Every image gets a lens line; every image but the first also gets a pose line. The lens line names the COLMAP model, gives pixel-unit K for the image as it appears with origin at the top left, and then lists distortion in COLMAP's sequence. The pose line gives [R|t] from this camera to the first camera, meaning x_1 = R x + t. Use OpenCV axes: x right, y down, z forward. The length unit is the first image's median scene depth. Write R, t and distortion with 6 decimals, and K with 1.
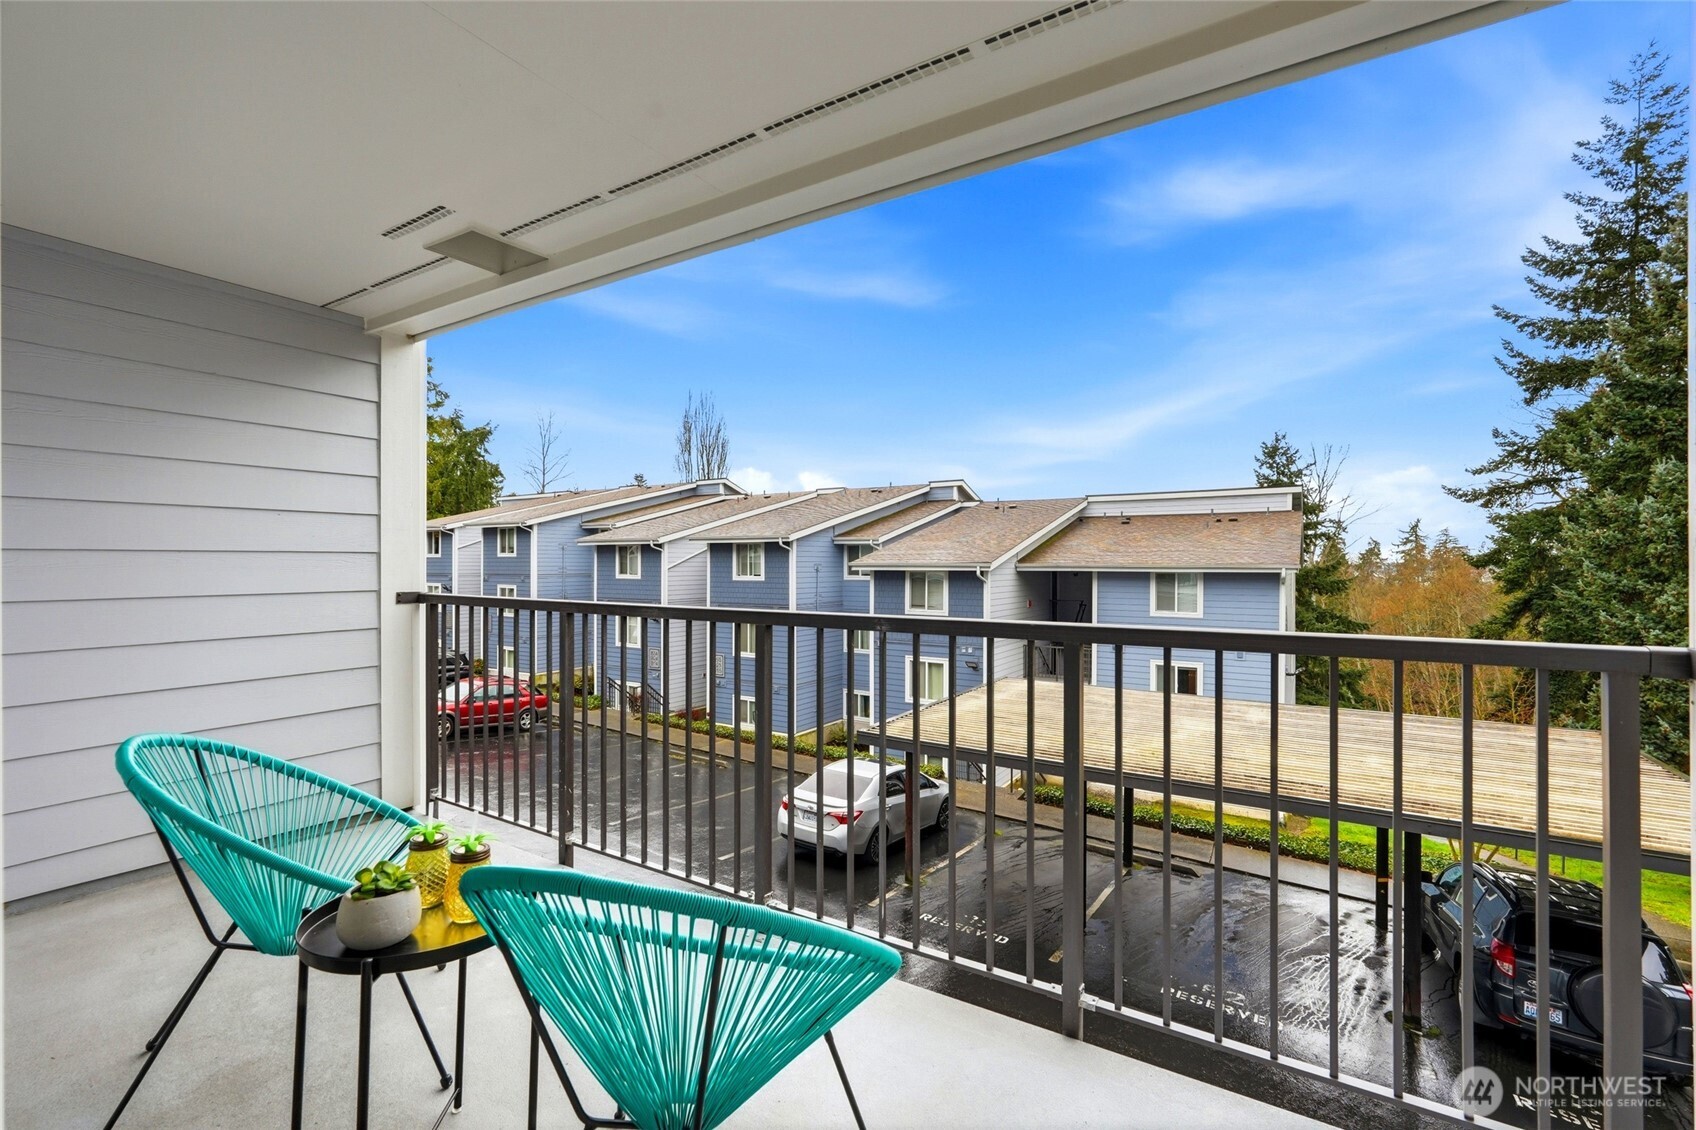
lens RADIAL K [[748.7, 0, 849.9], [0, 748.7, 565.5], [0, 0, 1]] dist [-0.010485, 0.005312]
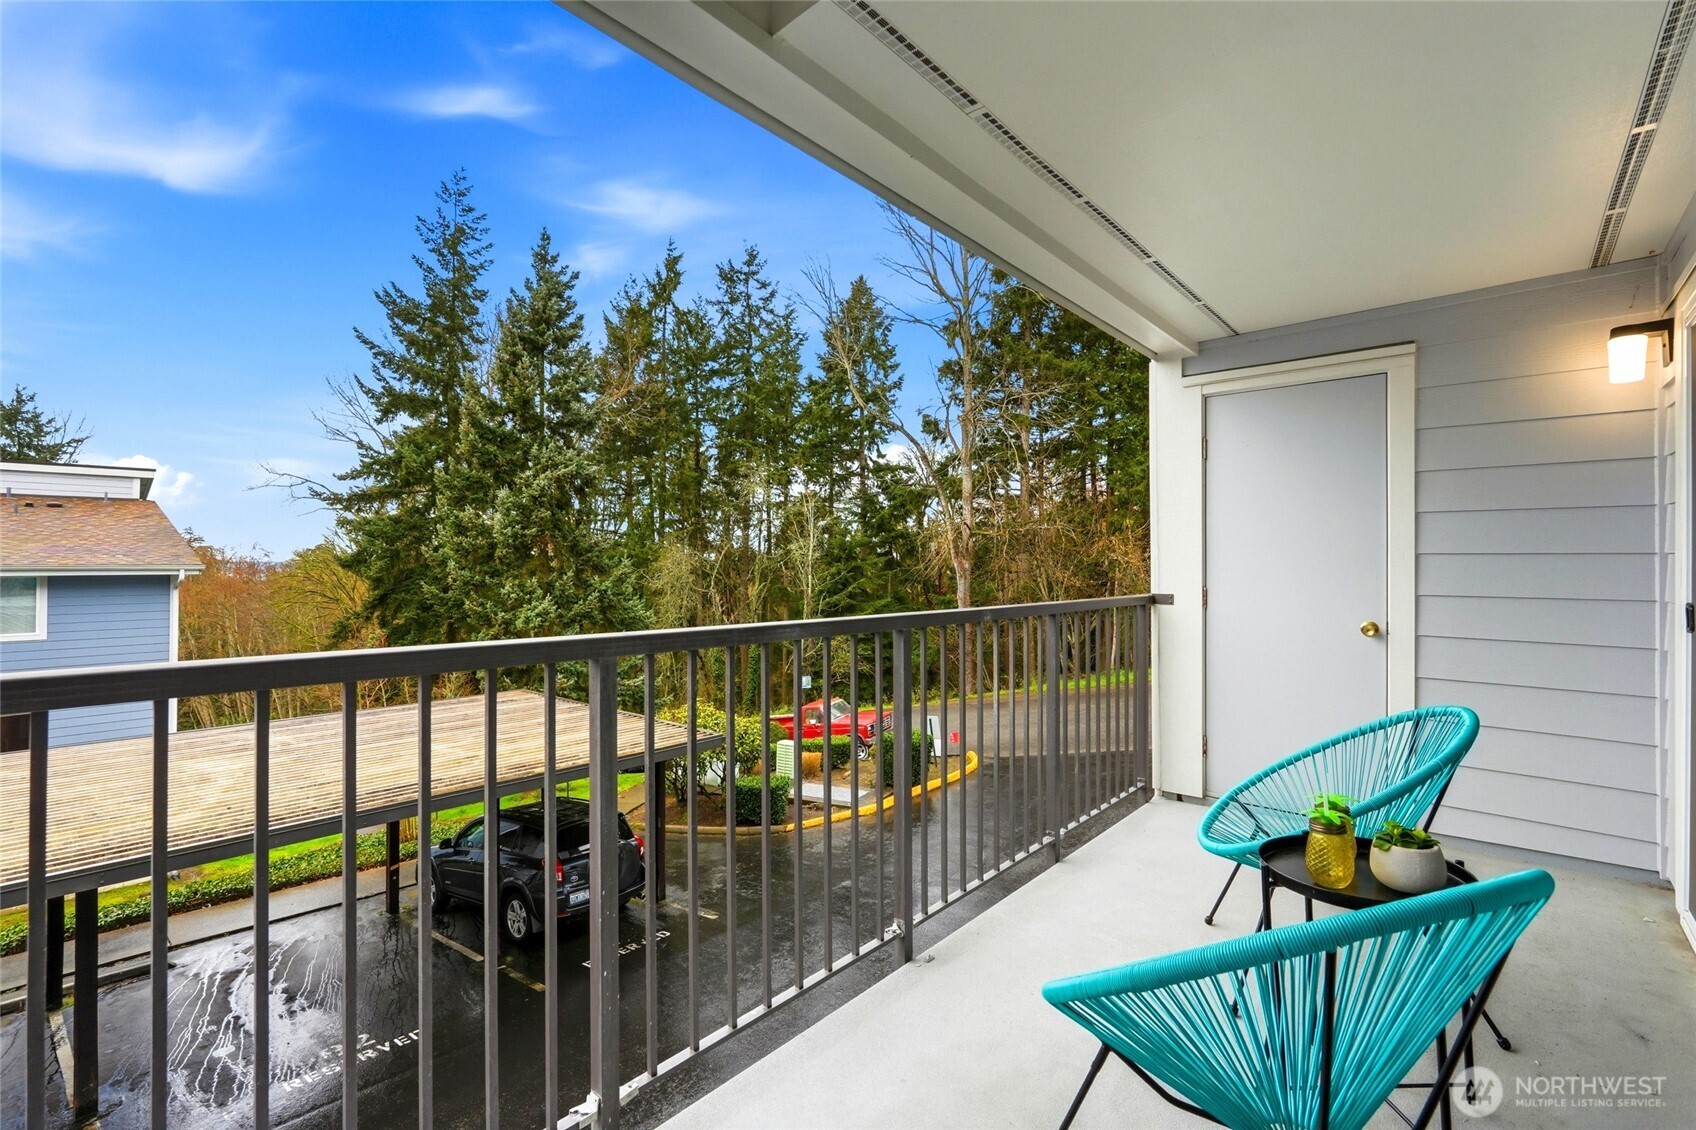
lens RADIAL K [[748.7, 0, 853.0], [0, 748.7, 561.8], [0, 0, 1]] dist [-0.010485, 0.005312]
pose [[0.140752, 0.001572, 0.990044, -0.131463], [0.003481, 0.999992, -0.002083, 0.000028], [-0.990039, 0.003740, 0.140745, 0.134837]]
